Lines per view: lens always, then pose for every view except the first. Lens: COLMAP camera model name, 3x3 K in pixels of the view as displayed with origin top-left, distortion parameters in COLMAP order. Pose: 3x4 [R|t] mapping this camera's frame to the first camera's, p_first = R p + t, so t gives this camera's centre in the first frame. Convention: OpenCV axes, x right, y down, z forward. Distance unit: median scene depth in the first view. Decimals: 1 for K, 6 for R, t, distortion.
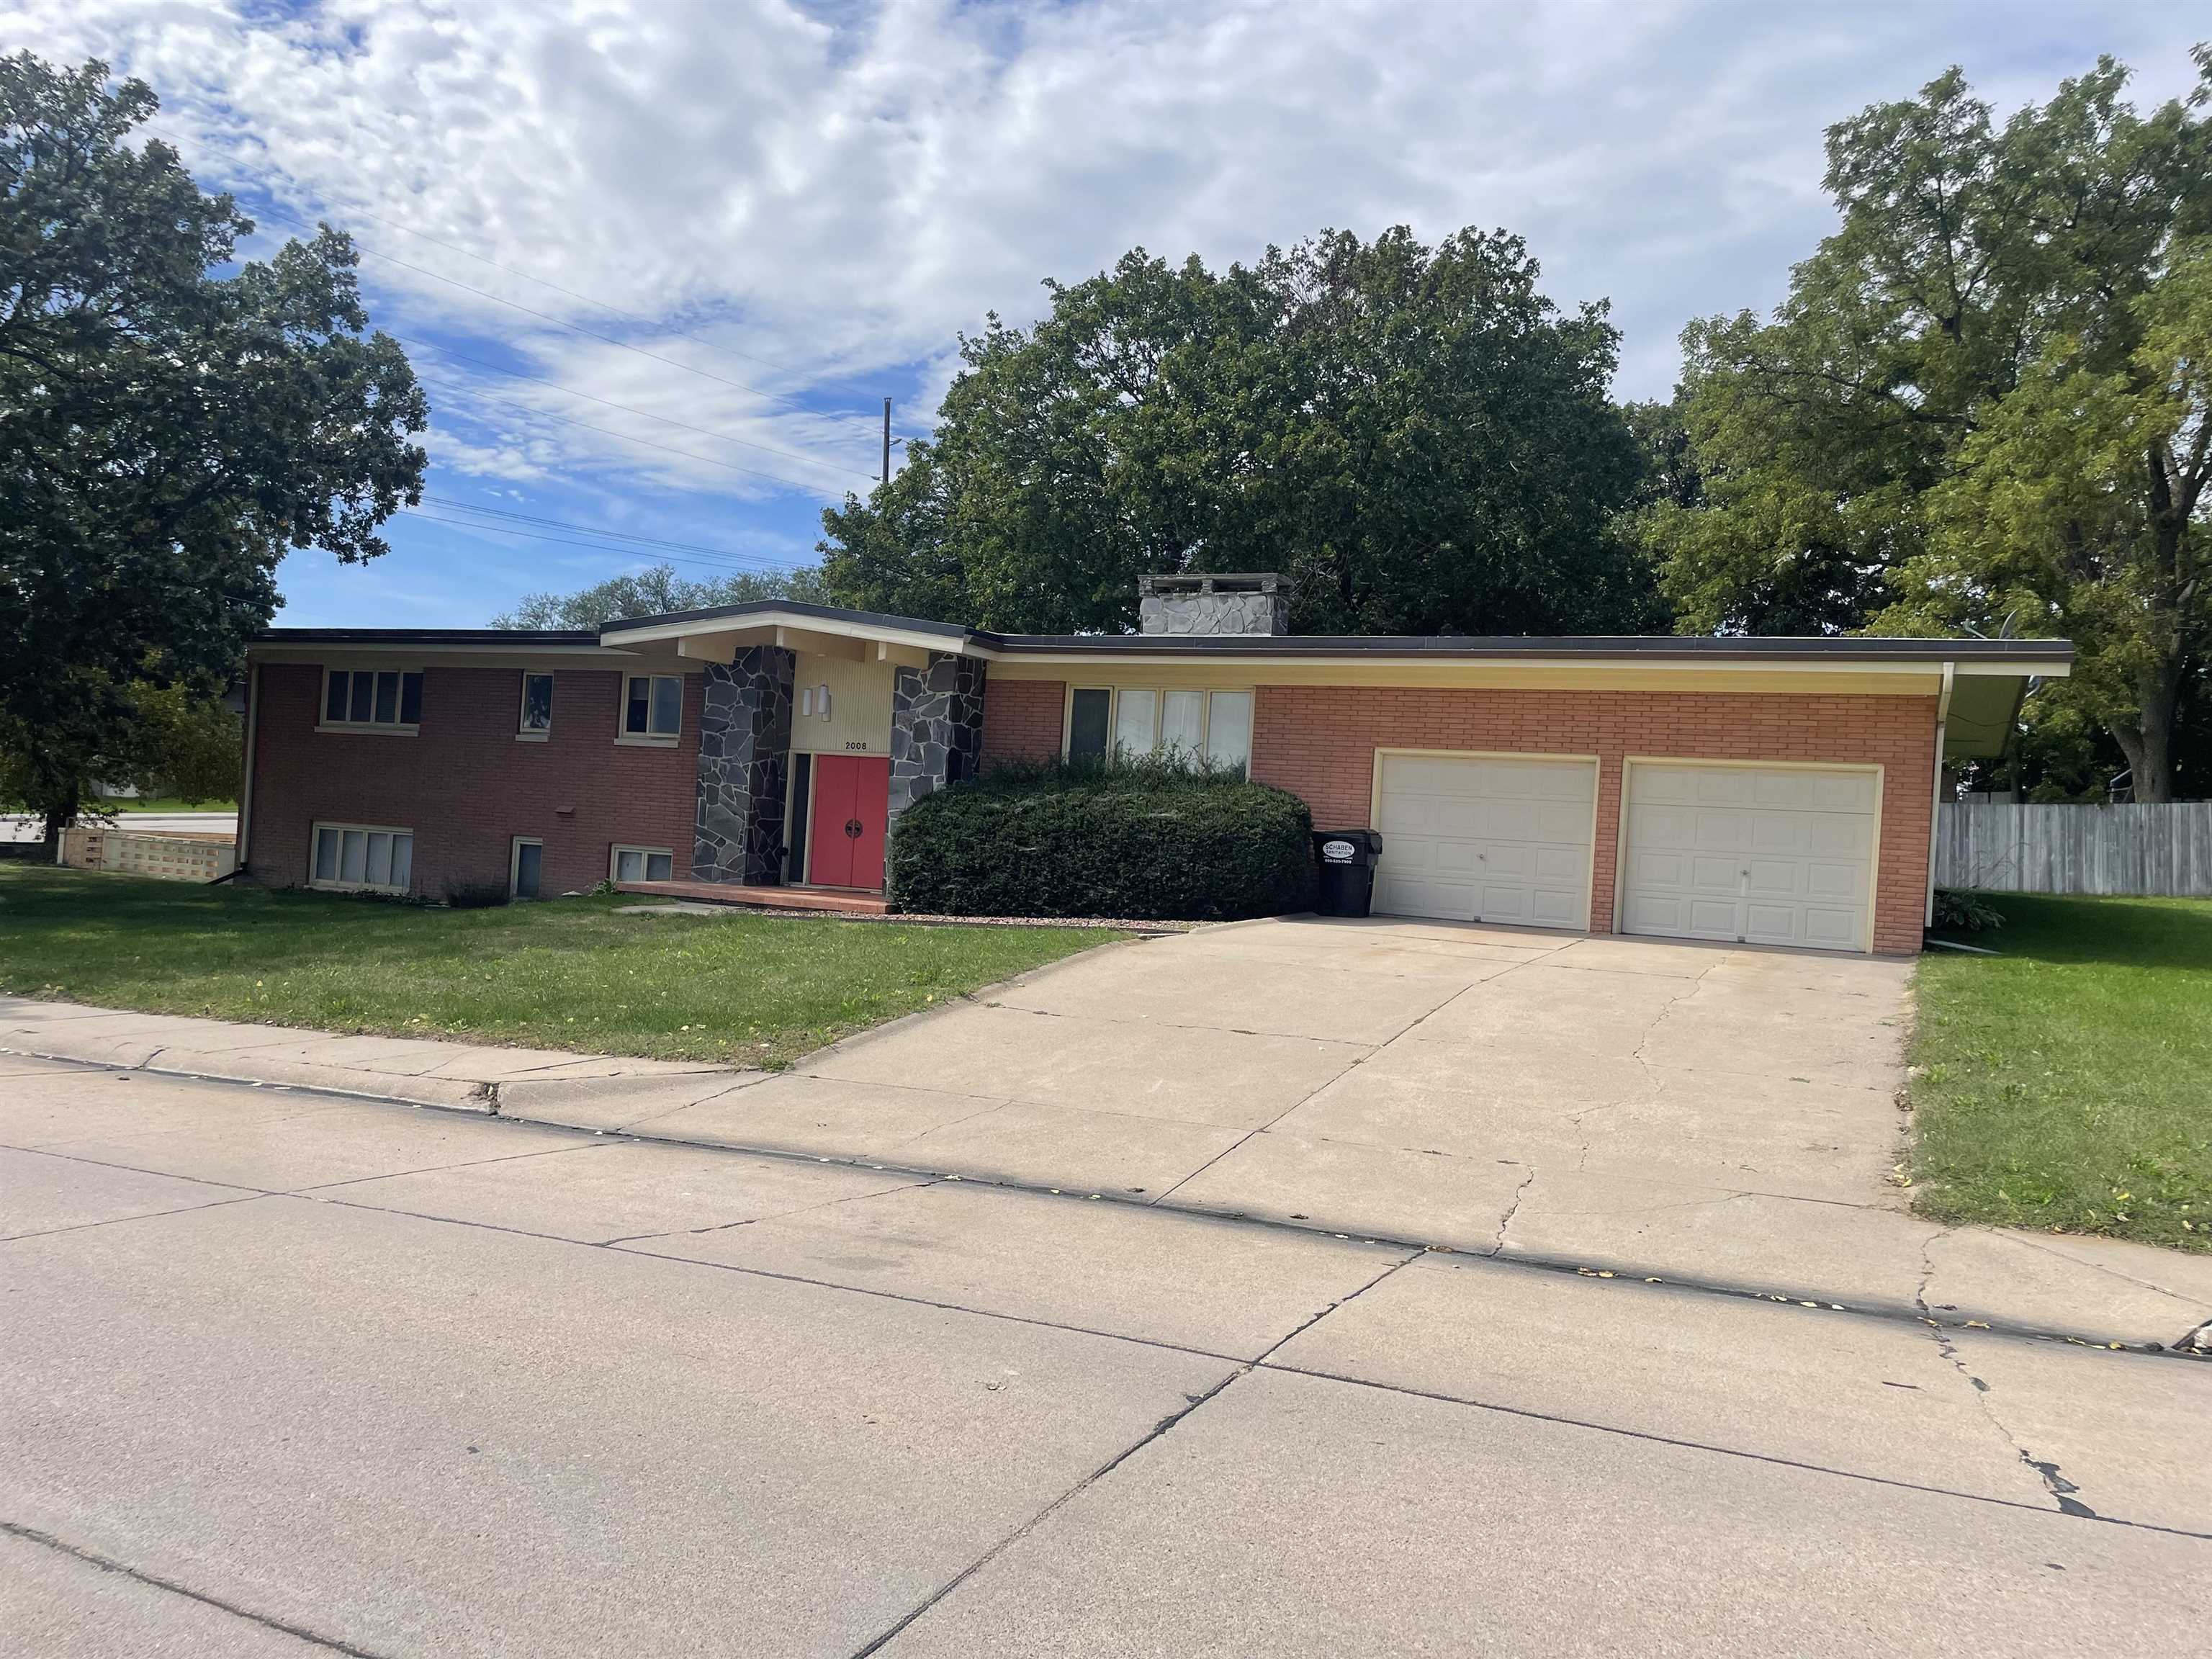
lens RADIAL K [[1691.8, 0, 1101.2], [0, 1691.8, 839.2], [0, 0, 1]] dist [0.071824, -0.071605]
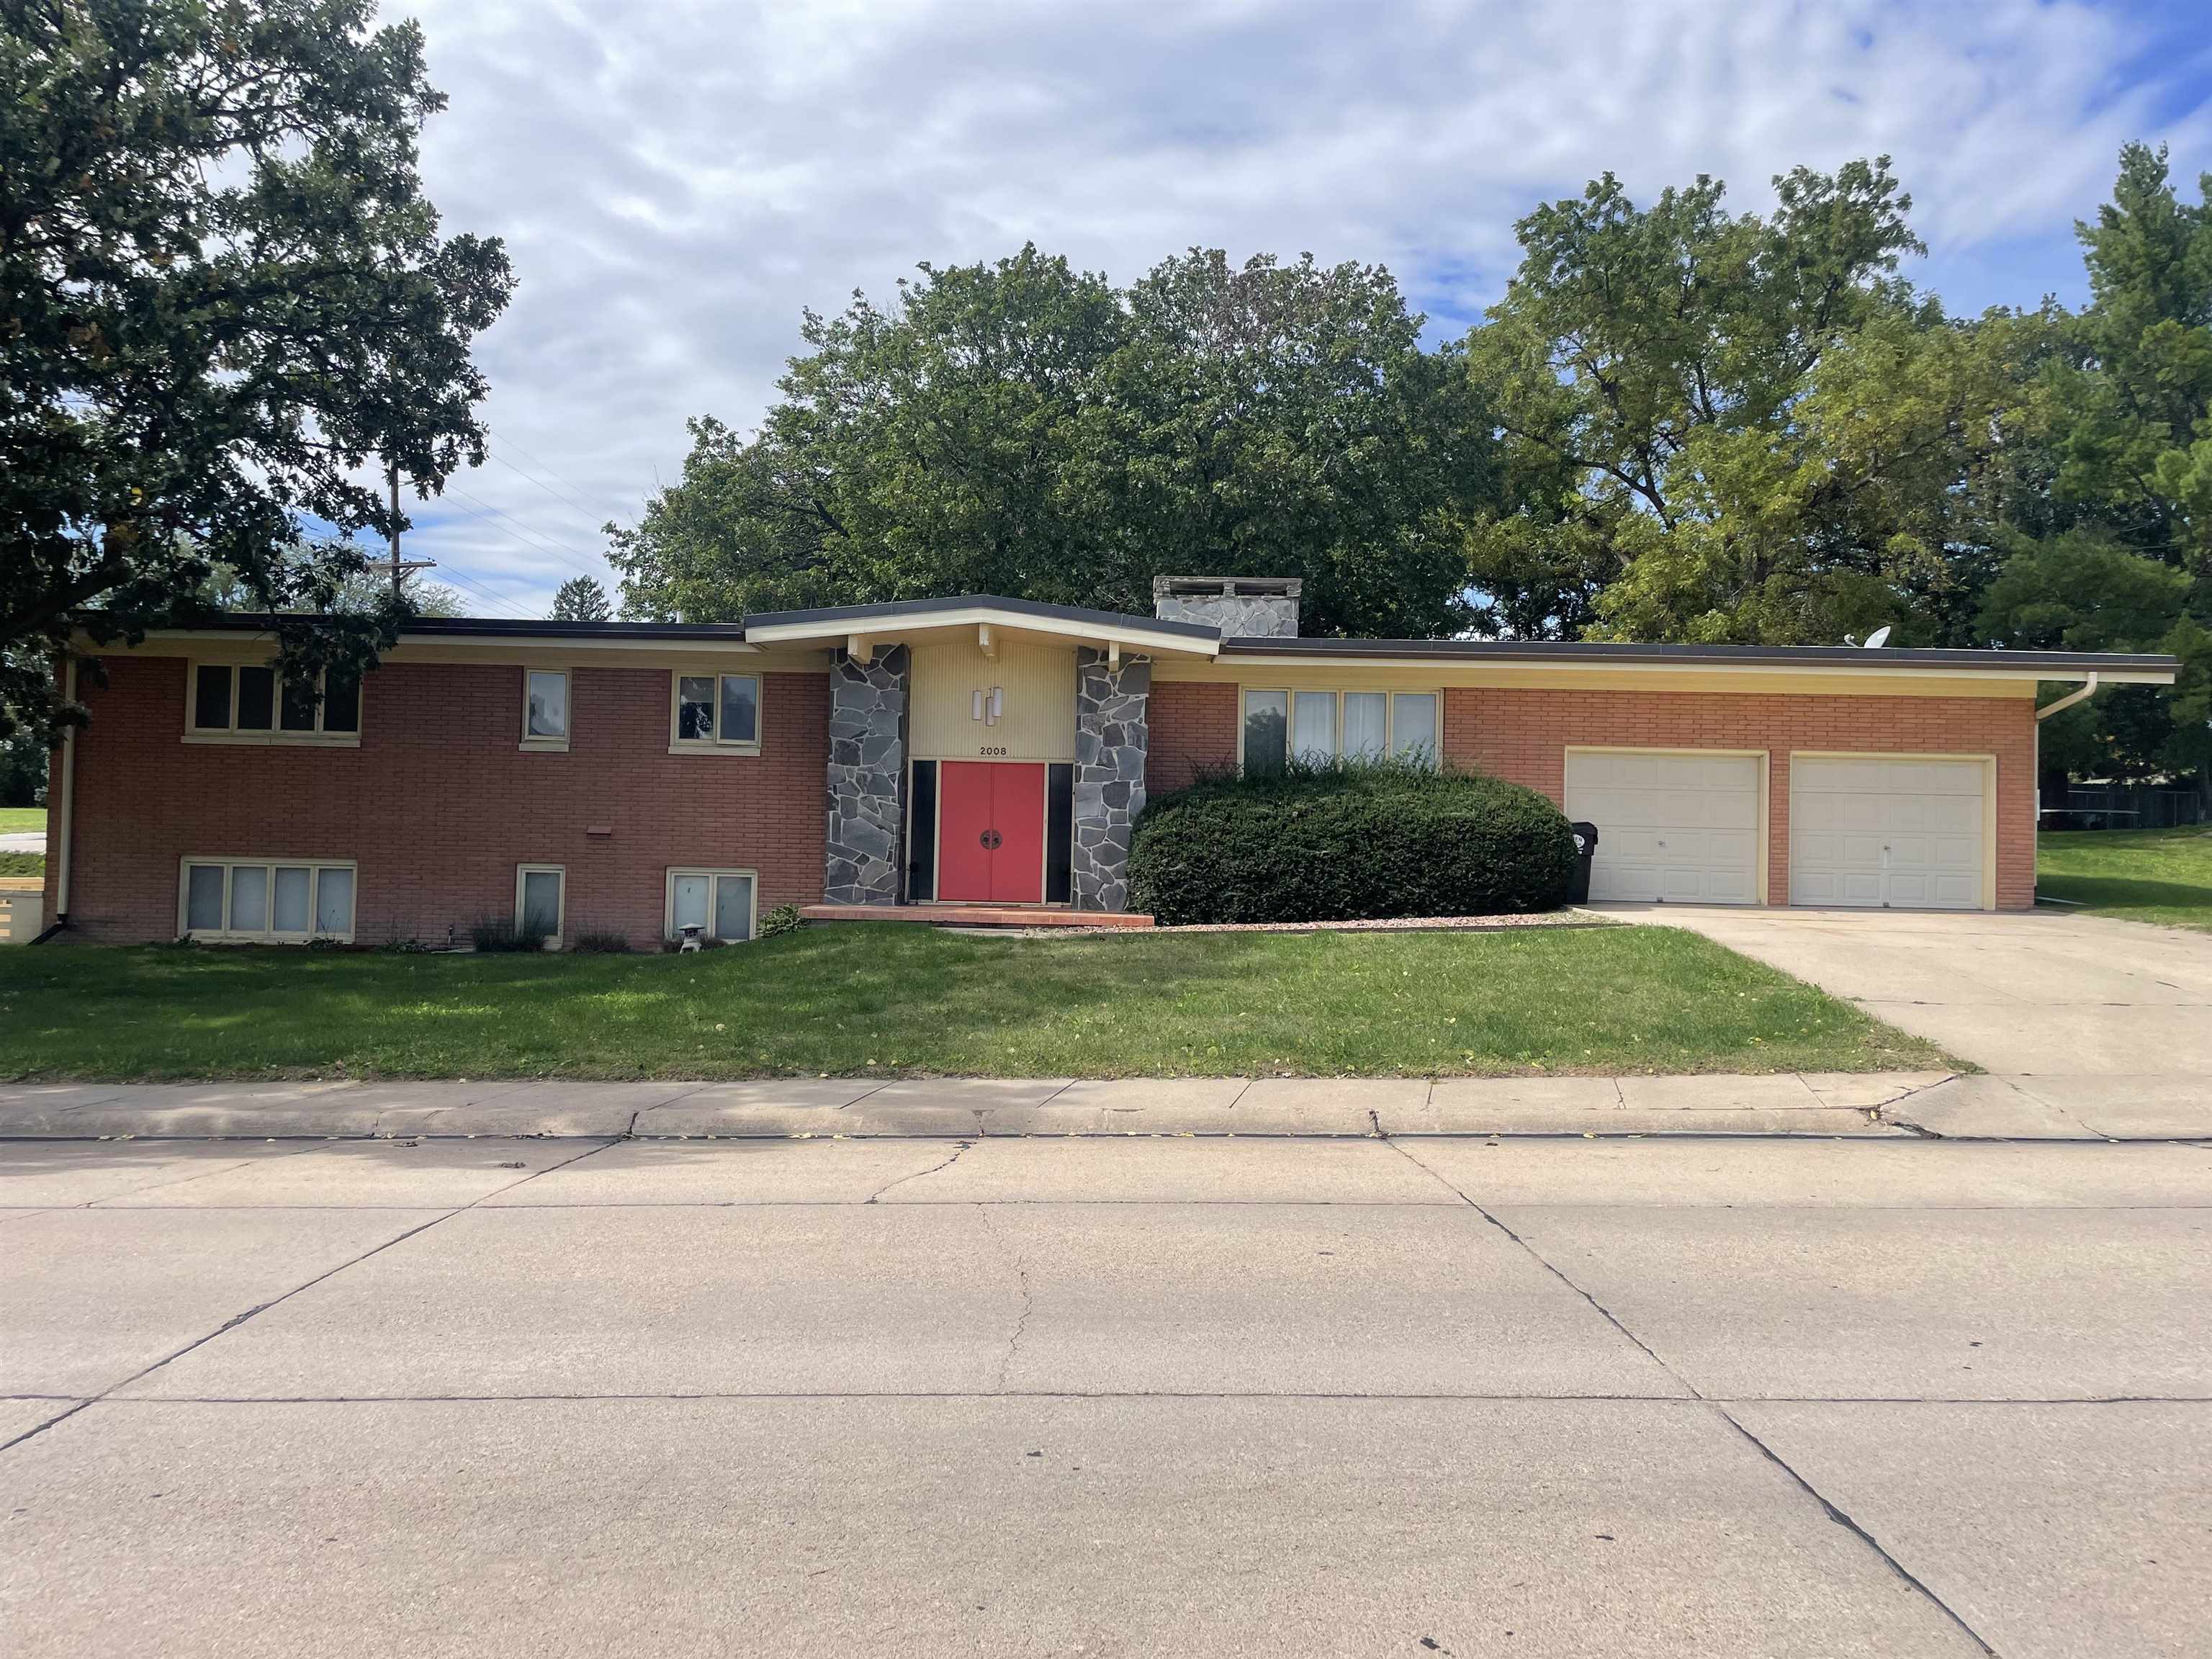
lens RADIAL K [[1691.8, 0, 1101.2], [0, 1691.8, 839.2], [0, 0, 1]] dist [0.071824, -0.071605]
pose [[0.907620, -0.035127, 0.418320, -0.526871], [0.034587, 0.999362, 0.008874, -0.013862], [-0.418365, 0.006414, 0.908257, 0.134769]]
